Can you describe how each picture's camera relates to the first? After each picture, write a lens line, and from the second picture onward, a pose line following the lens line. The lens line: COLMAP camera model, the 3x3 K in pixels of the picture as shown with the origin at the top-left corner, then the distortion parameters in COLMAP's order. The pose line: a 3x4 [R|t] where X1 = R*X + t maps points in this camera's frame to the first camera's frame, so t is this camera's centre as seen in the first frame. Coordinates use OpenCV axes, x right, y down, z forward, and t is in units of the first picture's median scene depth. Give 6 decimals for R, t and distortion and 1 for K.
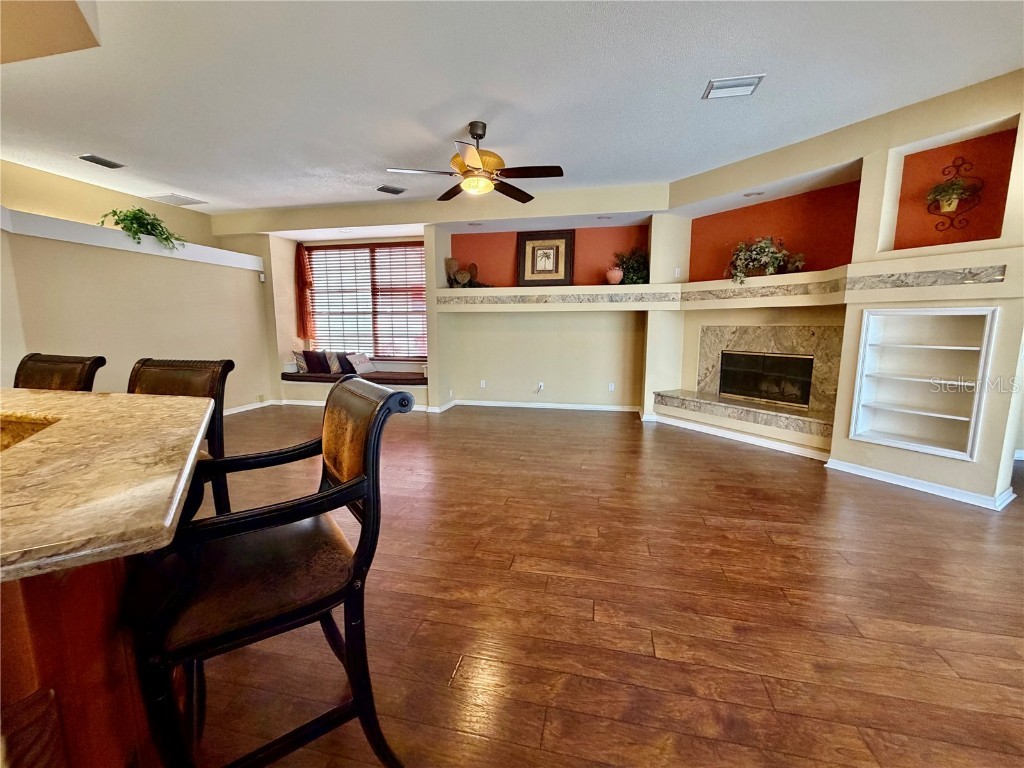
lens RADIAL K [[423.9, 0, 513.3], [0, 423.9, 387.8], [0, 0, 1]] dist [0.002658, -0.000087]
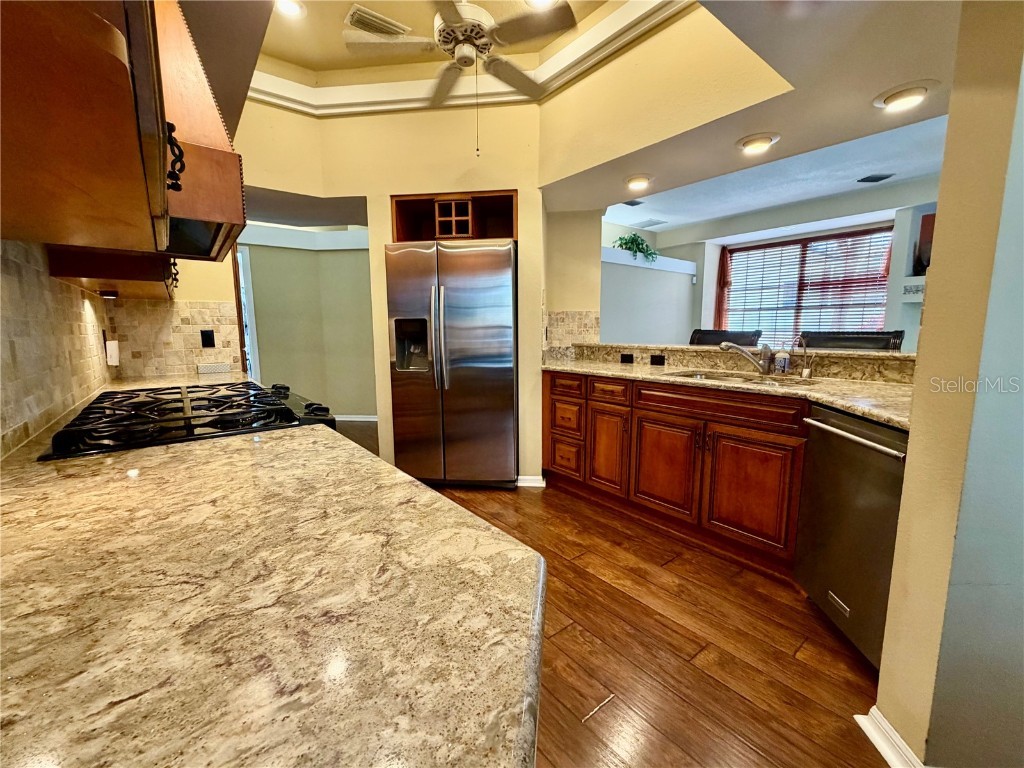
lens RADIAL K [[423.9, 0, 516.5], [0, 423.9, 381.5], [0, 0, 1]] dist [0.002658, -0.000087]
pose [[0.776252, 0.077657, -0.625621, -0.237660], [-0.091847, 0.995726, 0.009636, 0.055548], [0.623696, 0.049982, 0.780067, -0.214616]]
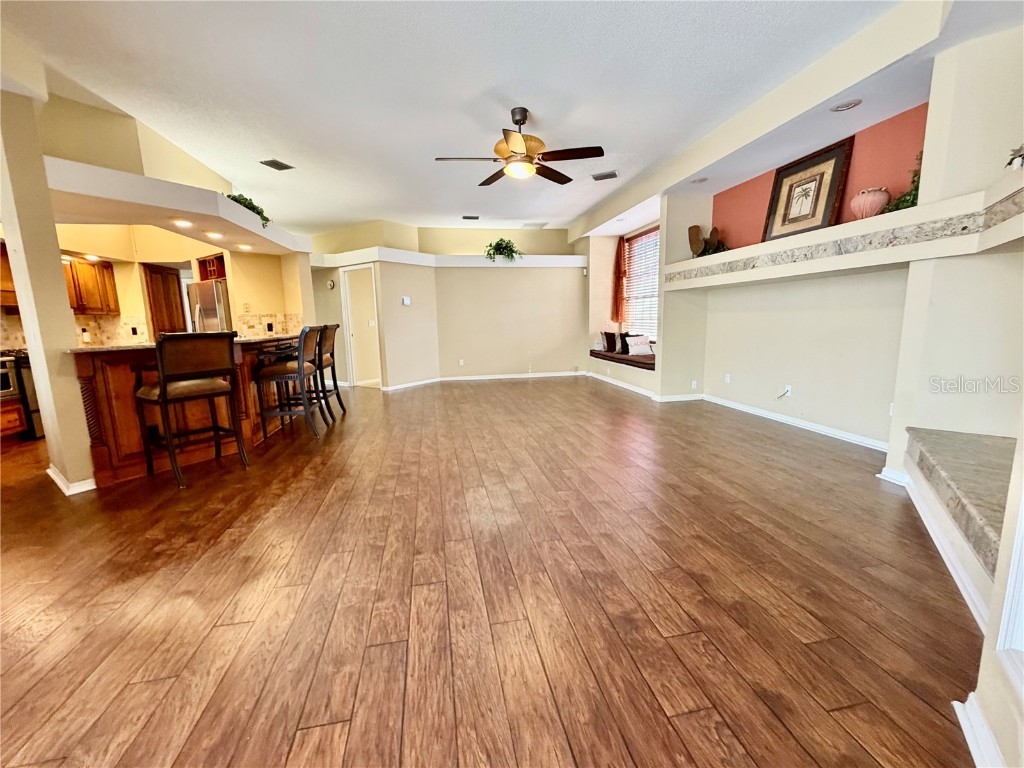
lens RADIAL K [[423.9, 0, 508.5], [0, 423.9, 383.6], [0, 0, 1]] dist [0.002658, -0.000087]
pose [[0.396058, 0.132909, -0.908555, 0.530483], [-0.115591, 0.988814, 0.094261, -0.029829], [0.910921, 0.067688, 0.406991, 0.334697]]
